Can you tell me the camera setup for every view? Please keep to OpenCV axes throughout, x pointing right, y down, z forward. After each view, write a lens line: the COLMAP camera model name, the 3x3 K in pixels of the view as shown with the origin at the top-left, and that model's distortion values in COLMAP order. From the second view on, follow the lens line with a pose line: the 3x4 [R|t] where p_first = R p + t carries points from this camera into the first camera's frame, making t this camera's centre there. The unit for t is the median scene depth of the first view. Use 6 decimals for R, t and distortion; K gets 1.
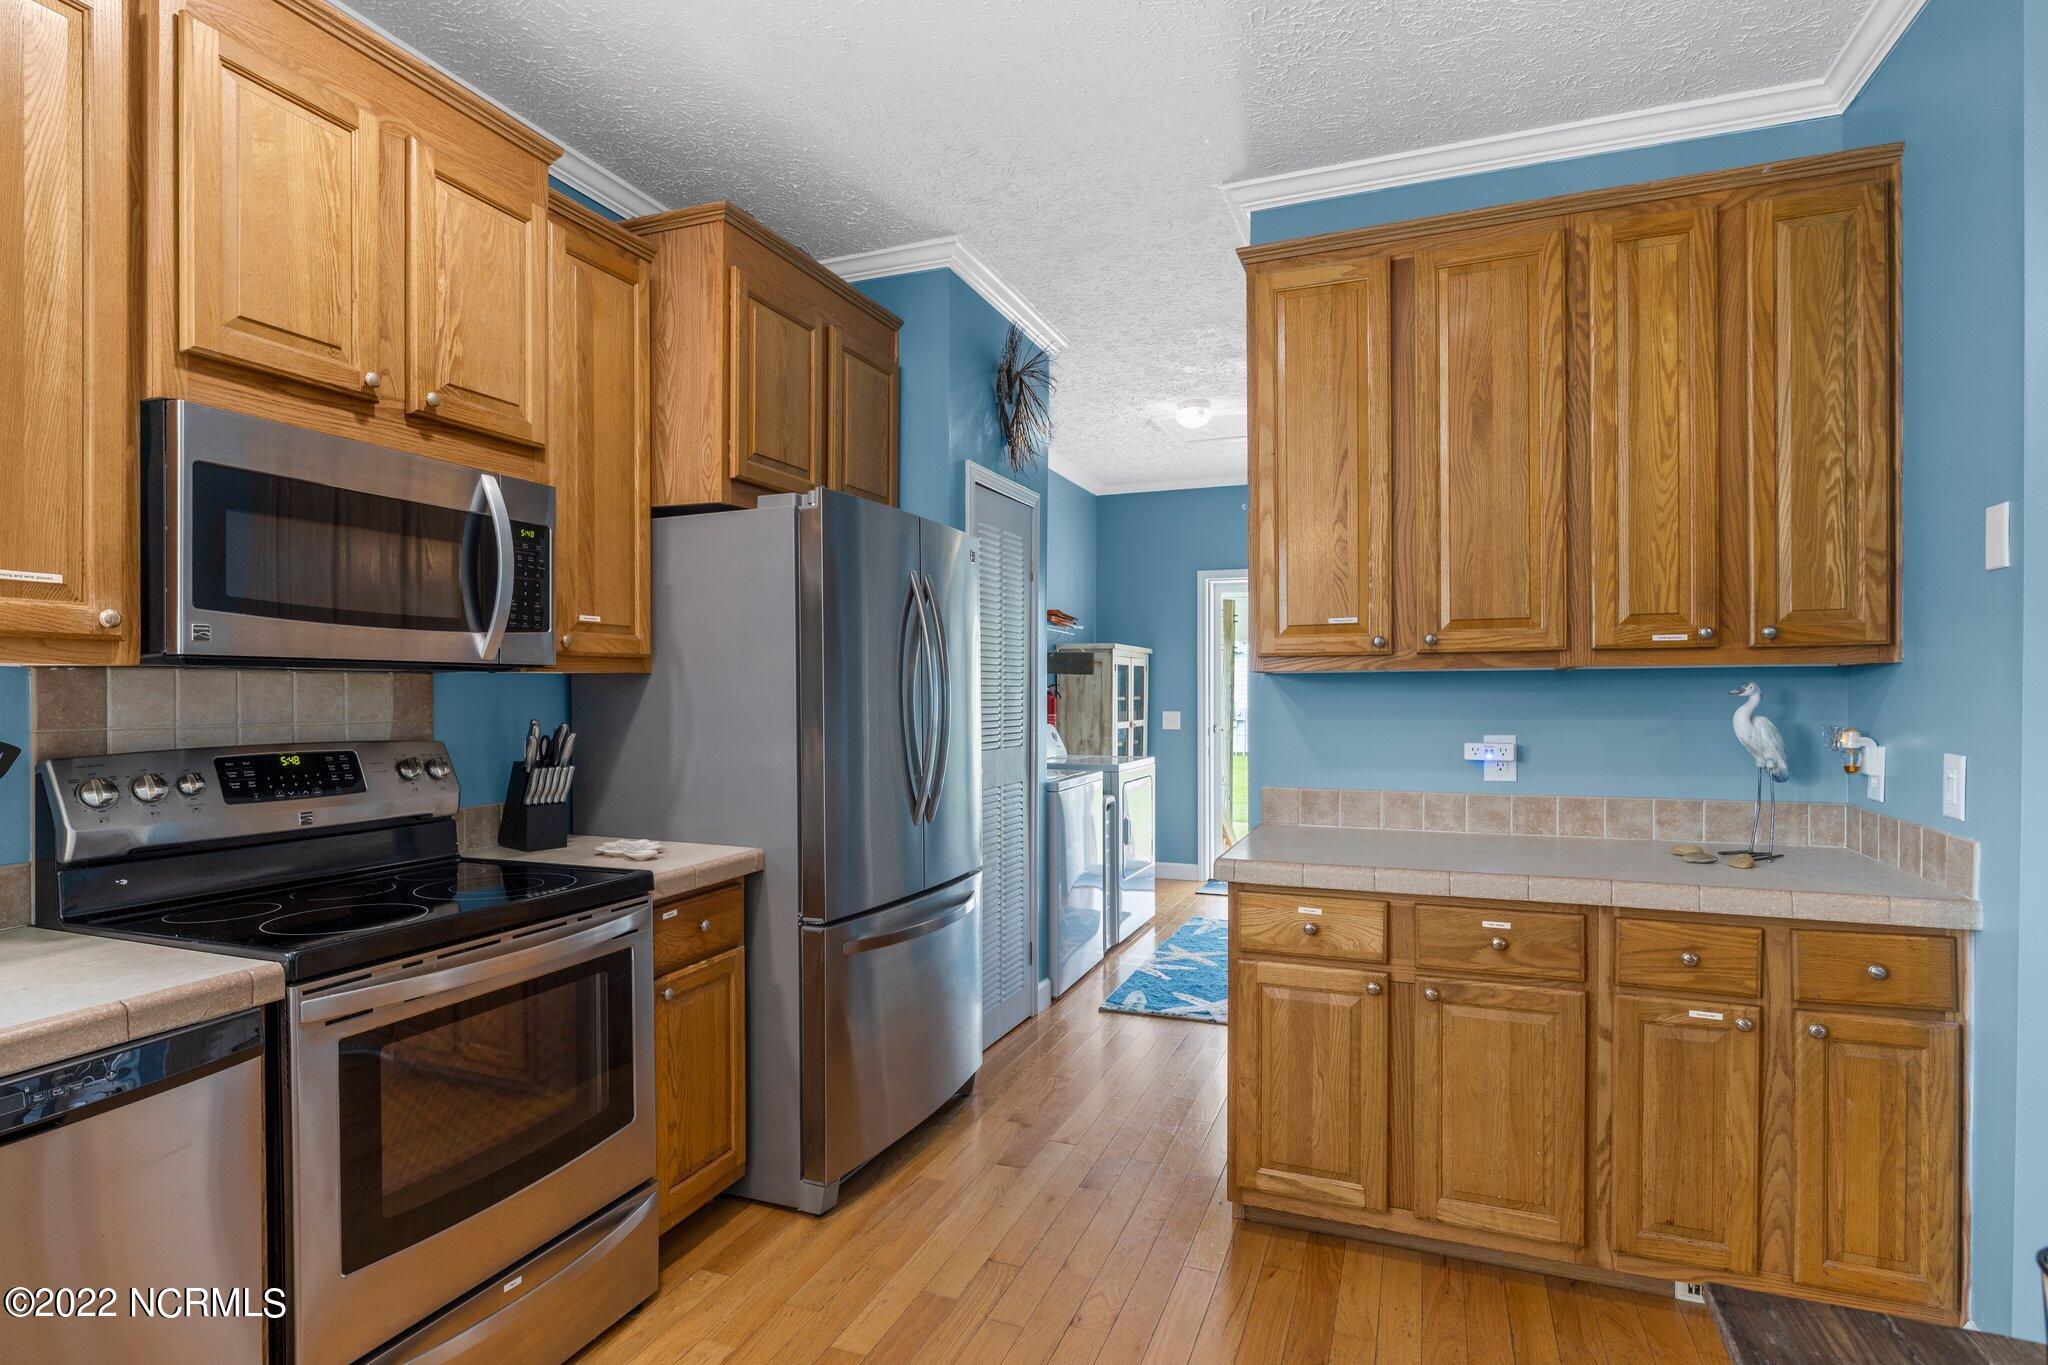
lens RADIAL K [[1015.3, 0, 1016.4], [0, 1015.3, 698.2], [0, 0, 1]] dist [-0.015158, 0.002311]
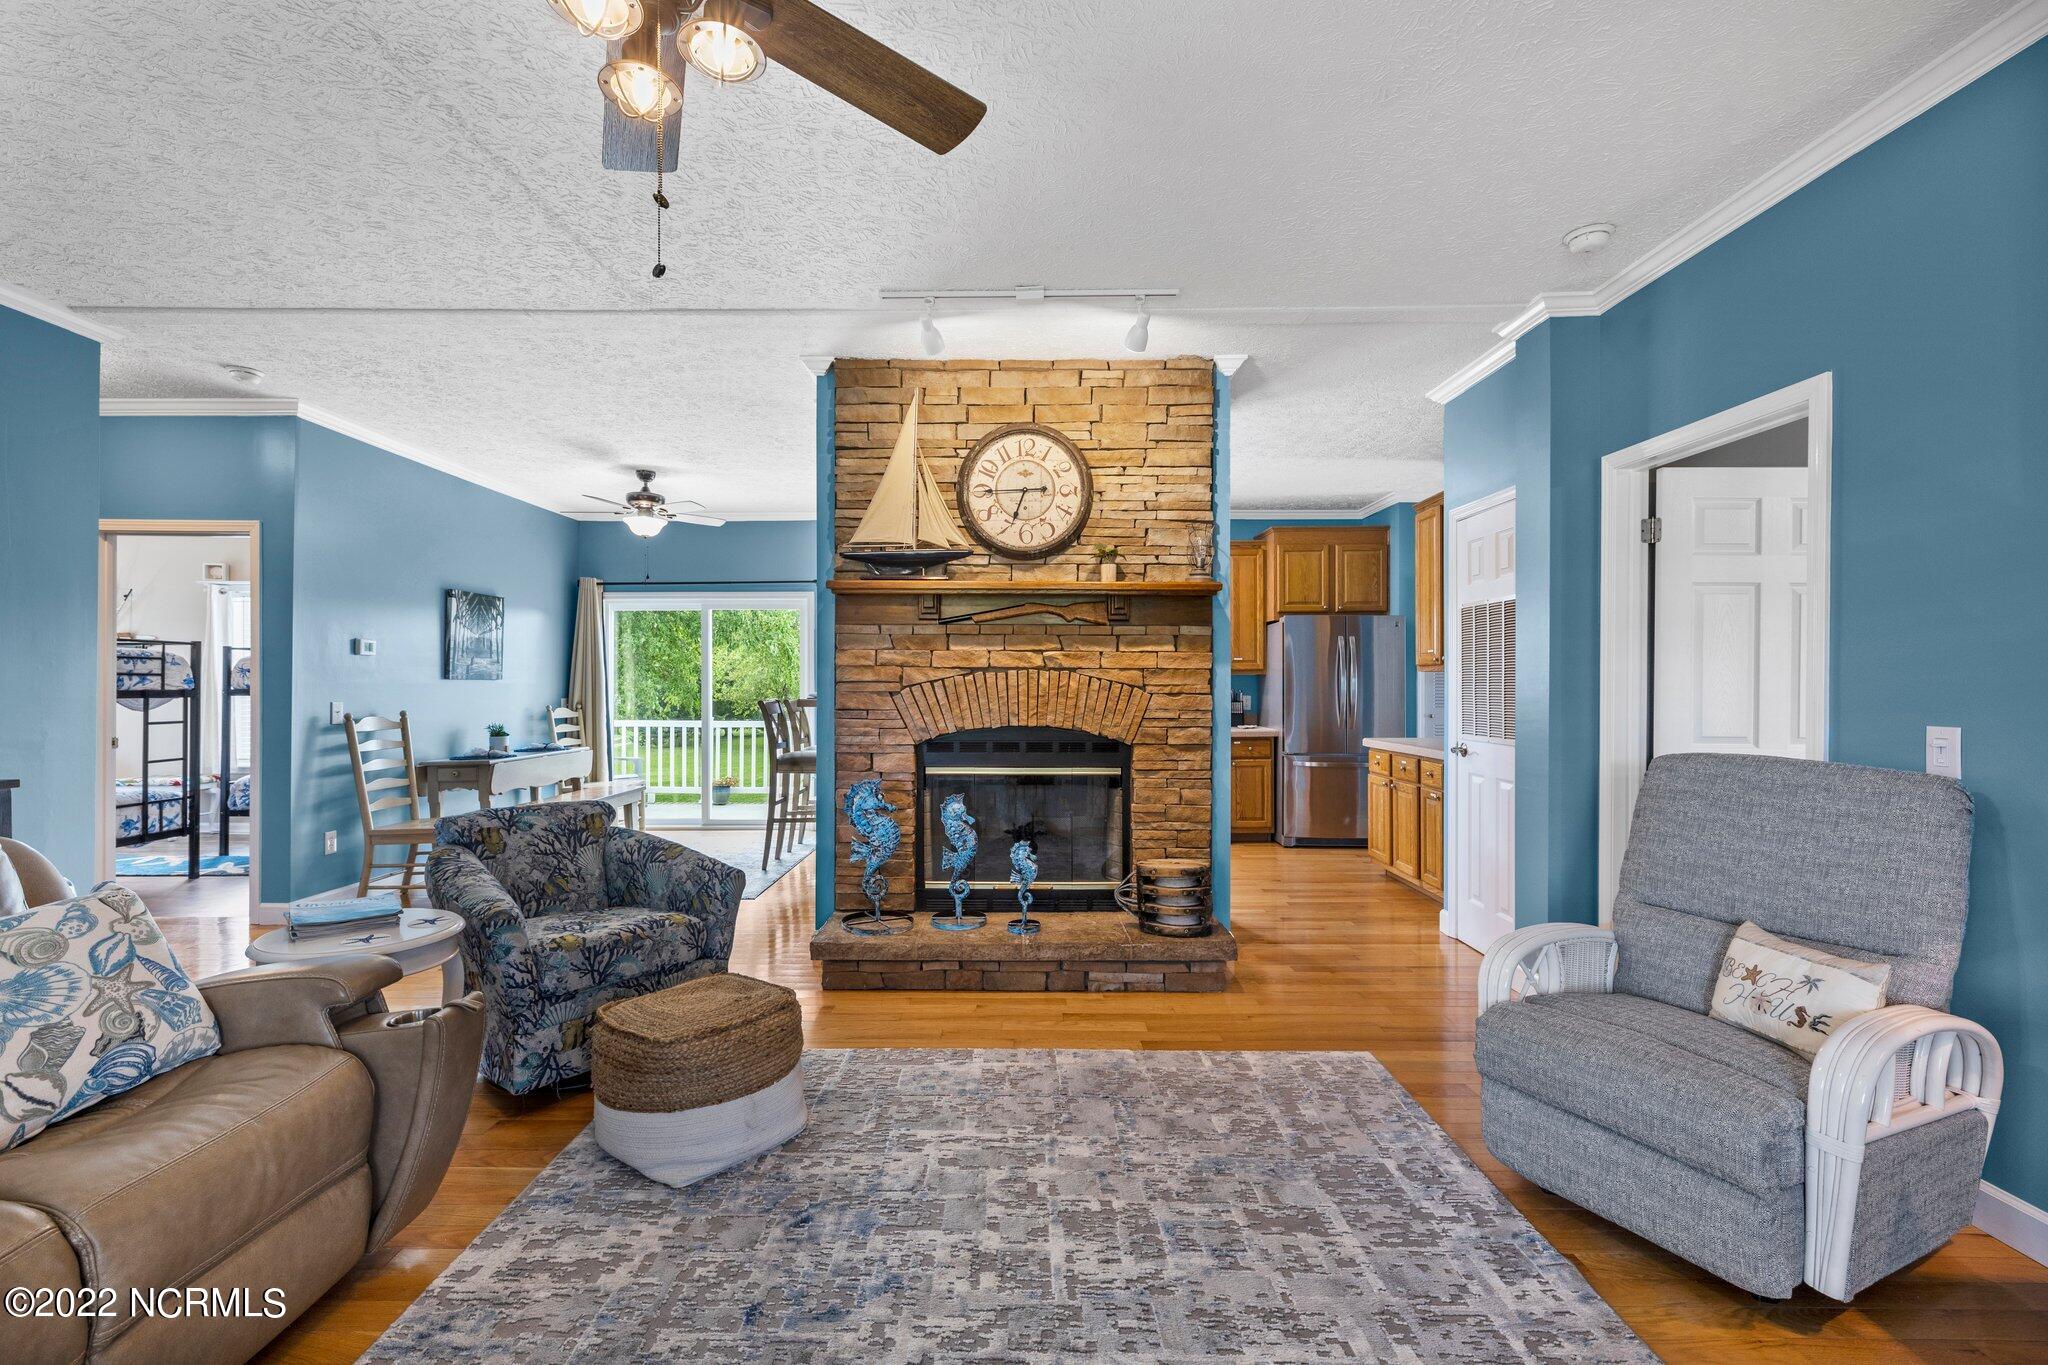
lens RADIAL K [[892.1, 0, 1015.0], [0, 892.1, 682.5], [0, 0, 1]] dist [0.001009, 0.000562]
pose [[0.373702, -0.000538, -0.927549, 2.134149], [-0.007172, 0.999968, -0.003469, 0.017588], [0.927521, 0.007949, 0.373686, -0.838156]]
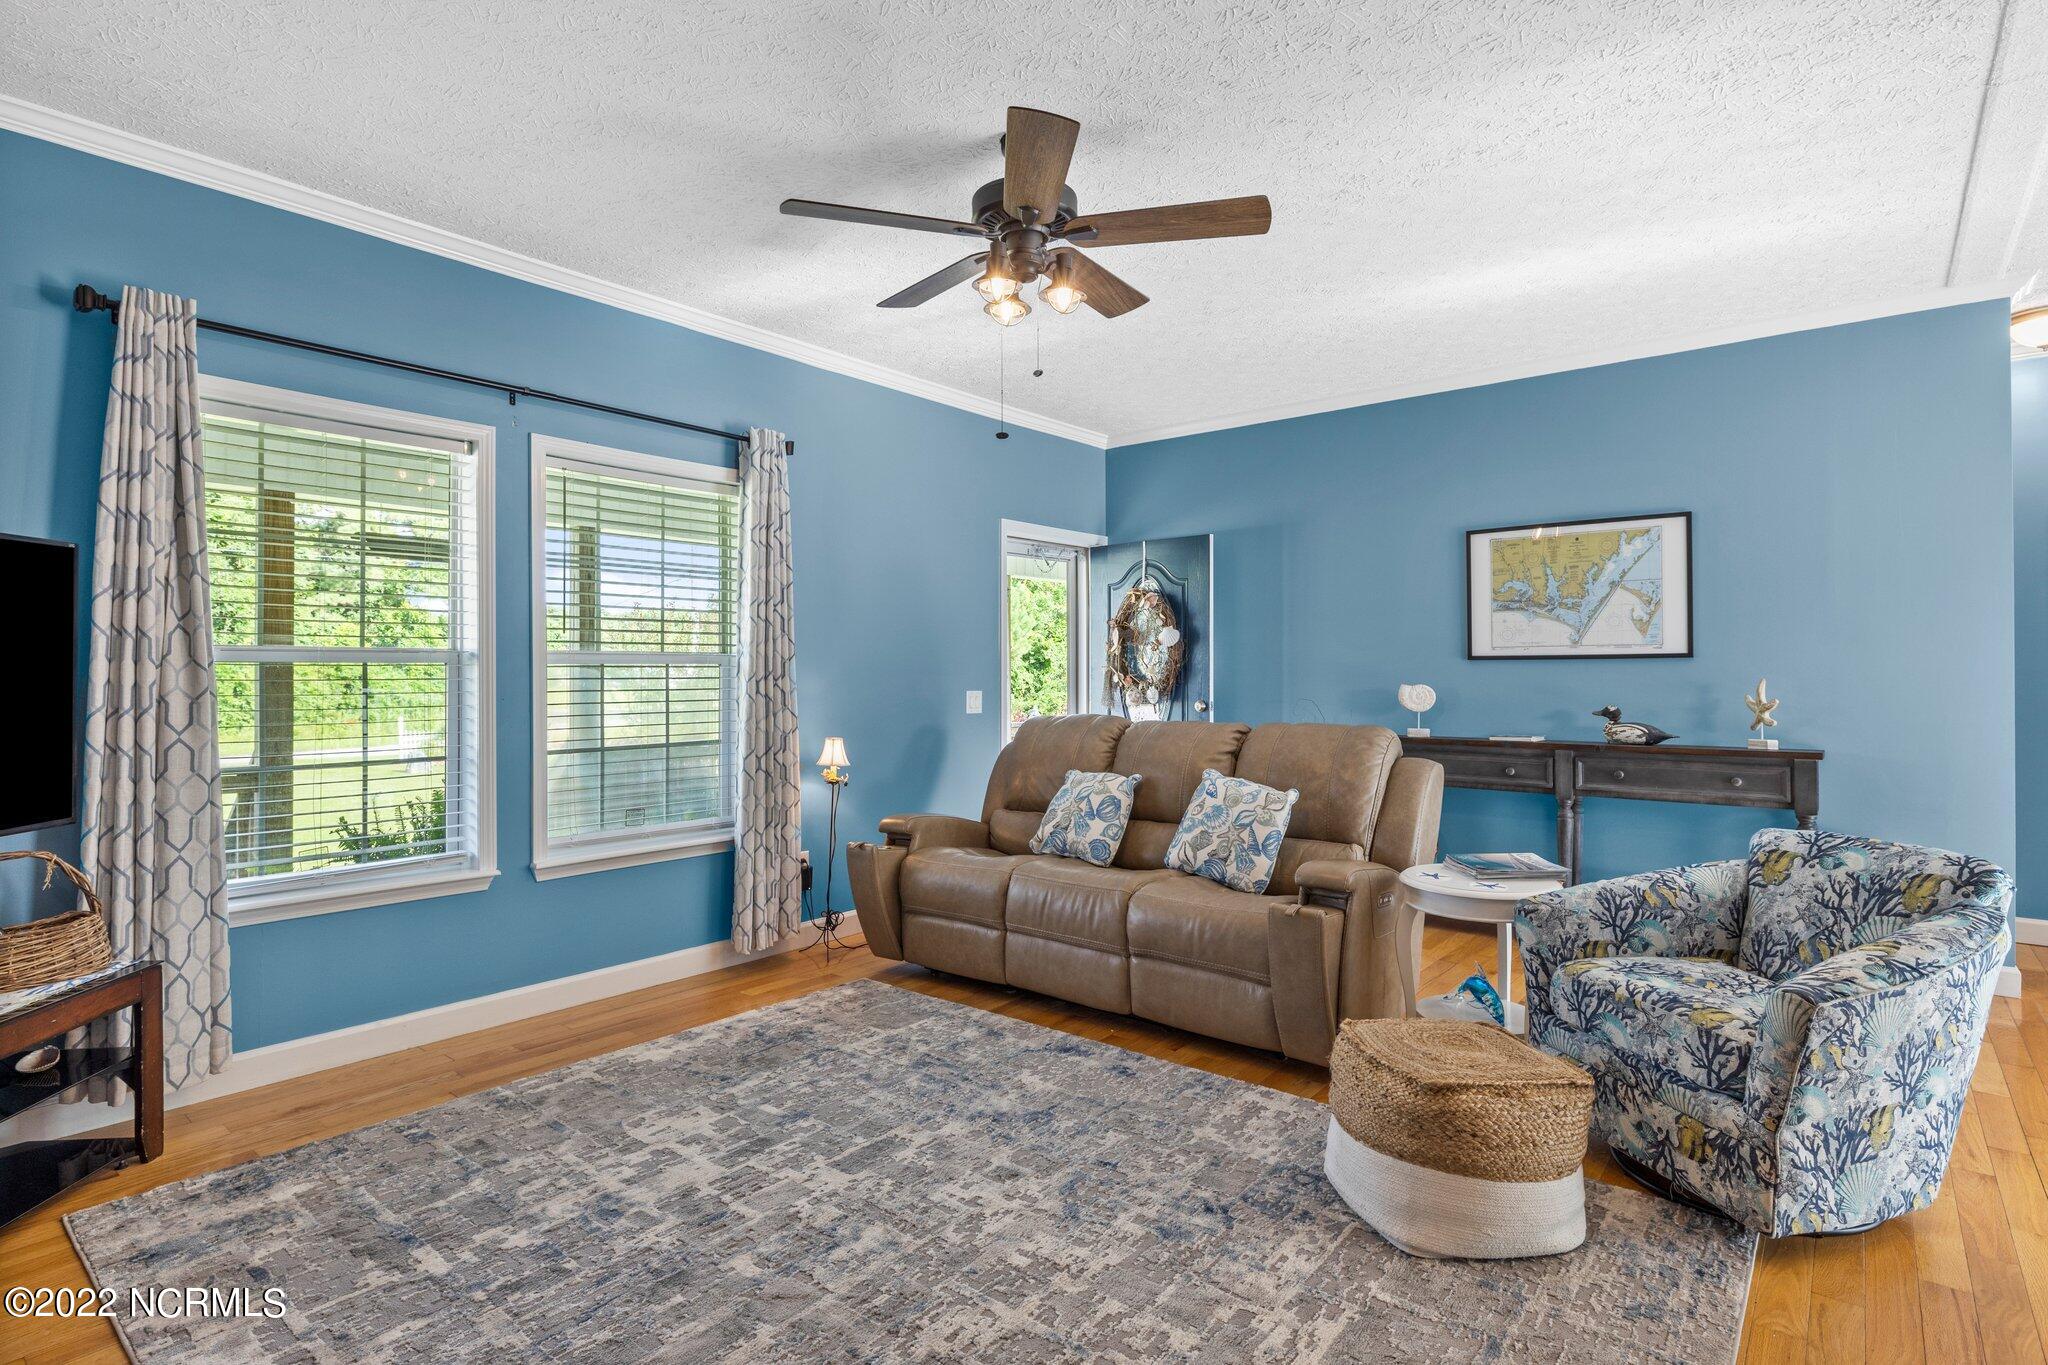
lens RADIAL K [[1015.3, 0, 1016.0], [0, 1015.3, 675.0], [0, 0, 1]] dist [-0.015158, 0.002311]
pose [[-0.953658, 0.002408, 0.300883, 1.135175], [0.004934, 0.999959, 0.007634, 0.018057], [-0.300852, 0.008765, -0.953630, 0.277156]]
